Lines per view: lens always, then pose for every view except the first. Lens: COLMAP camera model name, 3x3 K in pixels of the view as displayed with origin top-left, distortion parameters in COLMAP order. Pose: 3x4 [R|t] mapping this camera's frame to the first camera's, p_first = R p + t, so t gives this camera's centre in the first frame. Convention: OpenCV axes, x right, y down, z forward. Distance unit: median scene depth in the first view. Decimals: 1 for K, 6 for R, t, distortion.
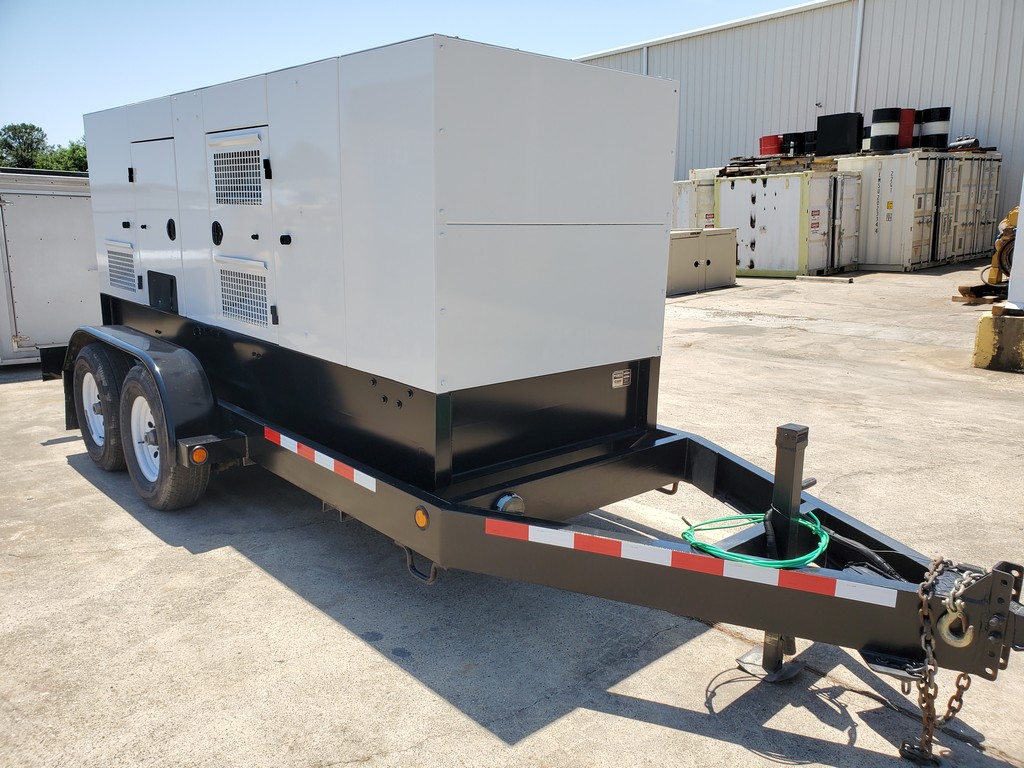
lens RADIAL K [[791.6, 0, 509.1], [0, 791.6, 381.8], [0, 0, 1]] dist [0.058887, -0.017787]
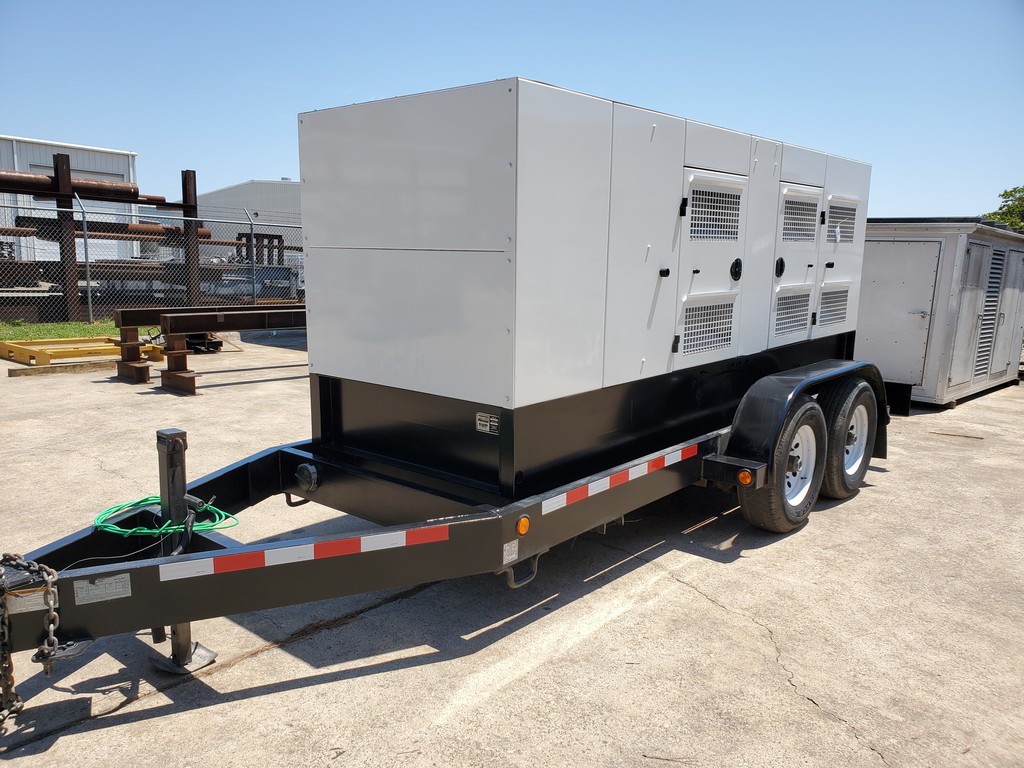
lens RADIAL K [[791.6, 0, 508.2], [0, 791.6, 388.3], [0, 0, 1]] dist [0.058887, -0.017787]
pose [[0.104455, 0.151512, -0.982921, 1.137039], [-0.204130, 0.970551, 0.127913, -0.180486], [0.973355, 0.187283, 0.132308, 1.016125]]
